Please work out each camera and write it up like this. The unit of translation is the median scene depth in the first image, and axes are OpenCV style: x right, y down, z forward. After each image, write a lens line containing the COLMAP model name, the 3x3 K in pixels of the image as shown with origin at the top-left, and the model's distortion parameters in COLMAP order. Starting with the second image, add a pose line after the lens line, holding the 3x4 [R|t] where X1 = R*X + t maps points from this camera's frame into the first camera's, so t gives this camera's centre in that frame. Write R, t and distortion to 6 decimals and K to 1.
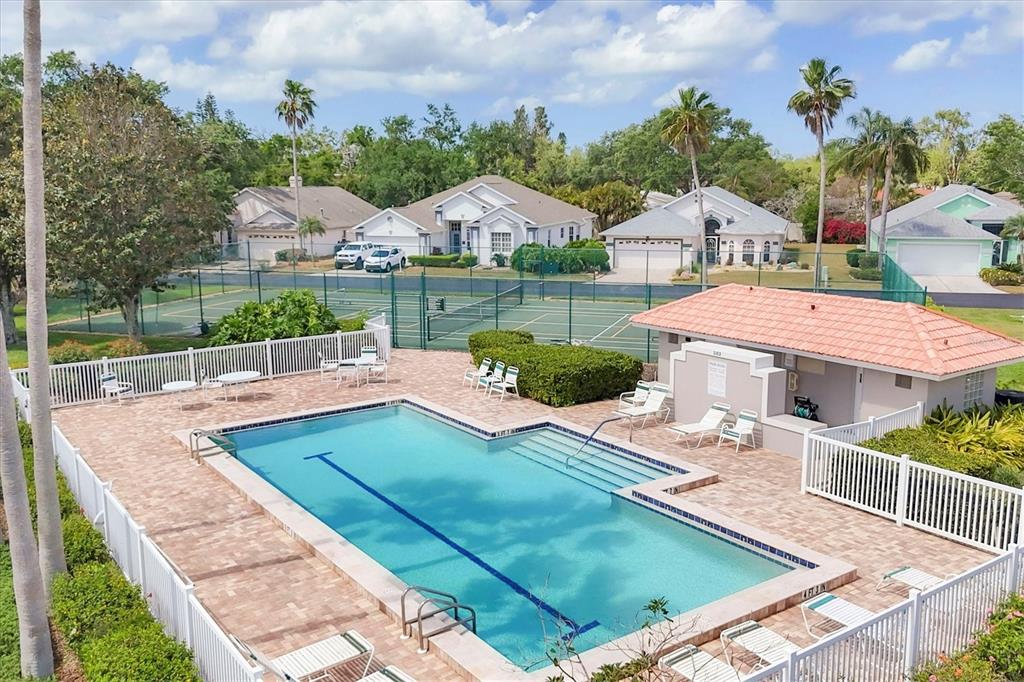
lens RADIAL K [[893.8, 0, 518.9], [0, 893.8, 341.3], [0, 0, 1]] dist [0.081552, -0.087785]
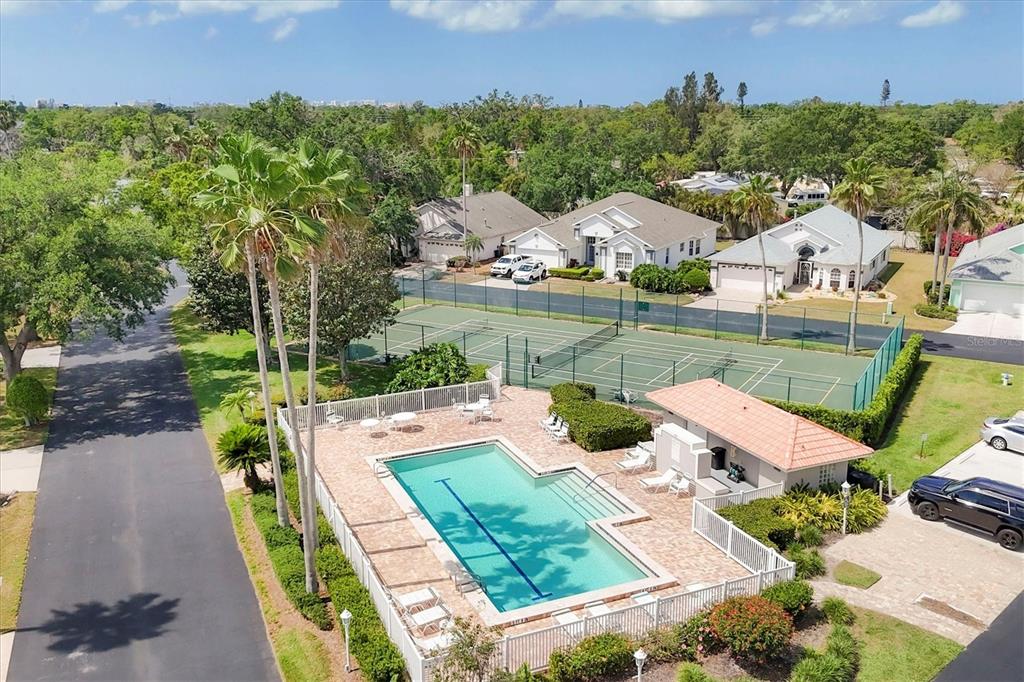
lens RADIAL K [[893.8, 0, 513.2], [0, 893.8, 336.7], [0, 0, 1]] dist [0.081552, -0.087785]
pose [[0.977766, 0.049238, -0.203835, 0.089976], [-0.034408, 0.996539, 0.075670, -0.099606], [0.206856, -0.066974, 0.976076, -0.233085]]
